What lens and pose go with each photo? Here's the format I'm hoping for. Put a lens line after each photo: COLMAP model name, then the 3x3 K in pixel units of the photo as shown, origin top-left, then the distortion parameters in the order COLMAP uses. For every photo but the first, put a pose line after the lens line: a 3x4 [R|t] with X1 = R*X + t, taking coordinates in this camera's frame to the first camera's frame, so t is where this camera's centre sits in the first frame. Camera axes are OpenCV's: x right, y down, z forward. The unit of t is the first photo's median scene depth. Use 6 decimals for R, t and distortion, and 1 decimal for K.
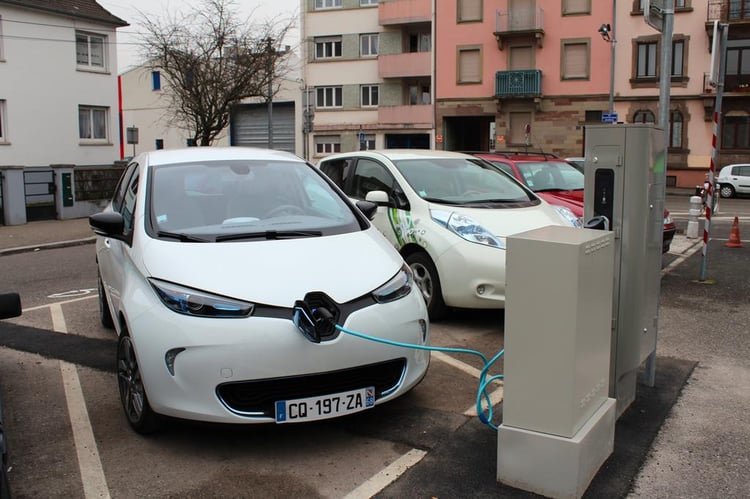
lens RADIAL K [[697.4, 0, 375.0], [0, 697.4, 249.5], [0, 0, 1]] dist [-0.143905, 0.002004]
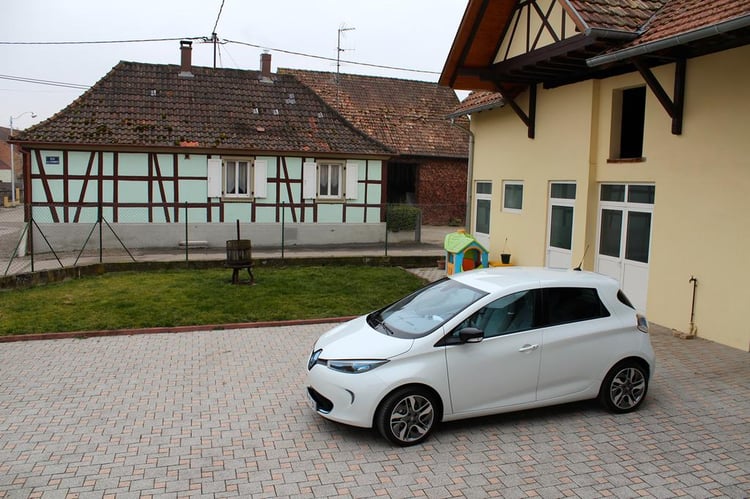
lens RADIAL K [[615.2, 0, 382.0], [0, 615.2, 250.6], [0, 0, 1]] dist [-0.184029, 0.173981]
pose [[-0.124916, 0.119405, -0.984956, 1.714918], [-0.141295, 0.980473, 0.136781, -0.521687], [0.982055, 0.156255, -0.105605, 1.348129]]
